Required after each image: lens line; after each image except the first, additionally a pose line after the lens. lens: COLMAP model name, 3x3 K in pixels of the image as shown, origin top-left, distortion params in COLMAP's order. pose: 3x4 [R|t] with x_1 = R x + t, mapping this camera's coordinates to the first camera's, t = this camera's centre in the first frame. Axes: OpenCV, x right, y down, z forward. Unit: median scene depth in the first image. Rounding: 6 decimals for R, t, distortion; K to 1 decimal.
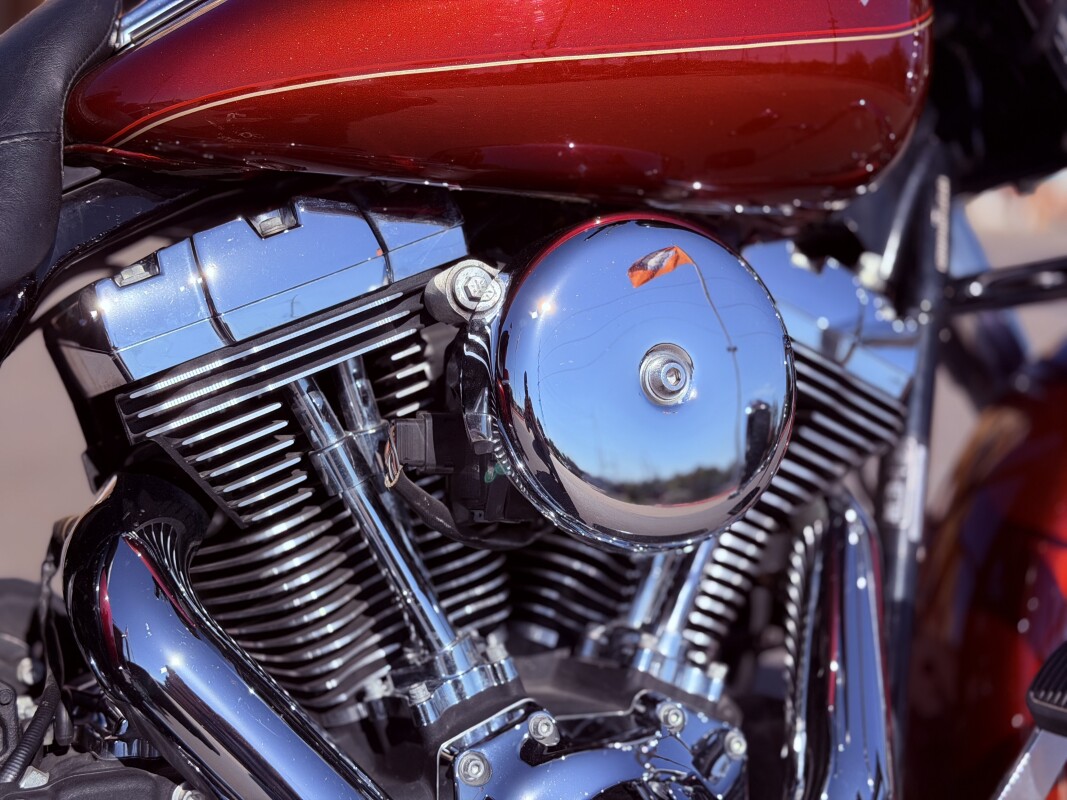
lens RADIAL K [[1483.0, 0, 533.5], [0, 1483.0, 400.0], [0, 0, 1]] dist [0.193257, -0.078410]
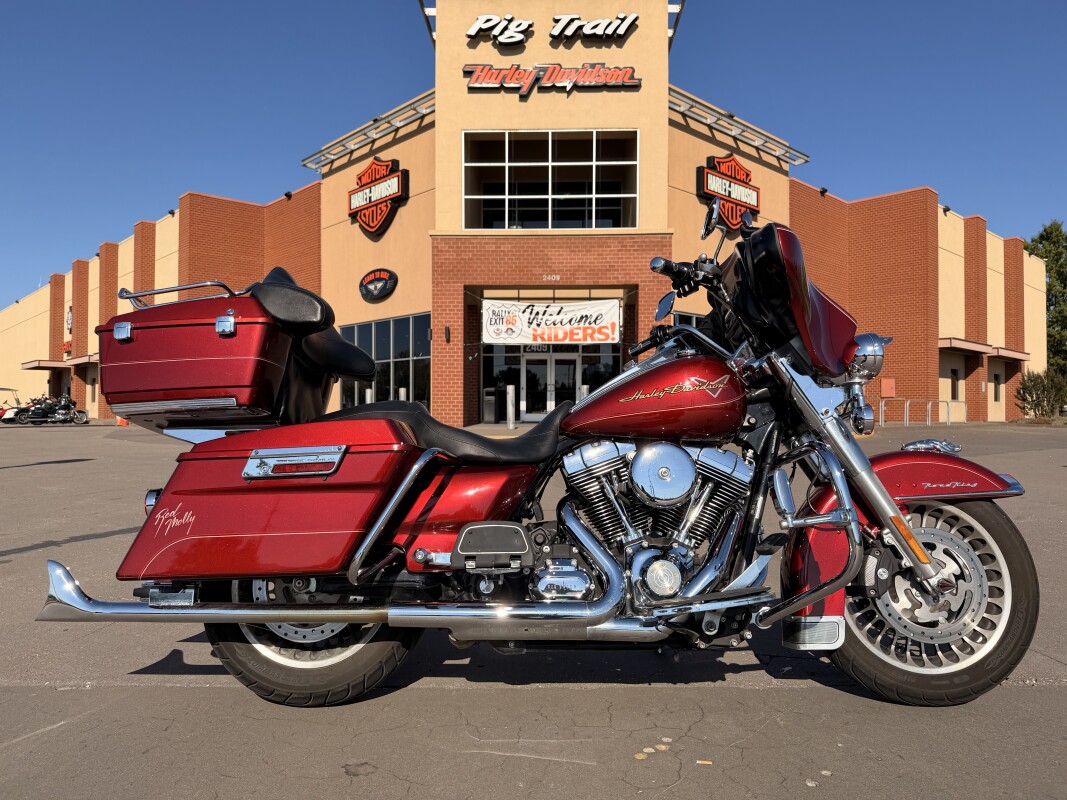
lens RADIAL K [[756.9, 0, 533.8], [0, 756.9, 417.3], [0, 0, 1]] dist [0.063309, -0.095361]
pose [[0.890006, -0.040016, -0.454190, 0.809600], [-0.033984, 0.987549, -0.153599, 0.196428], [0.454681, 0.152139, 0.877564, -1.395345]]
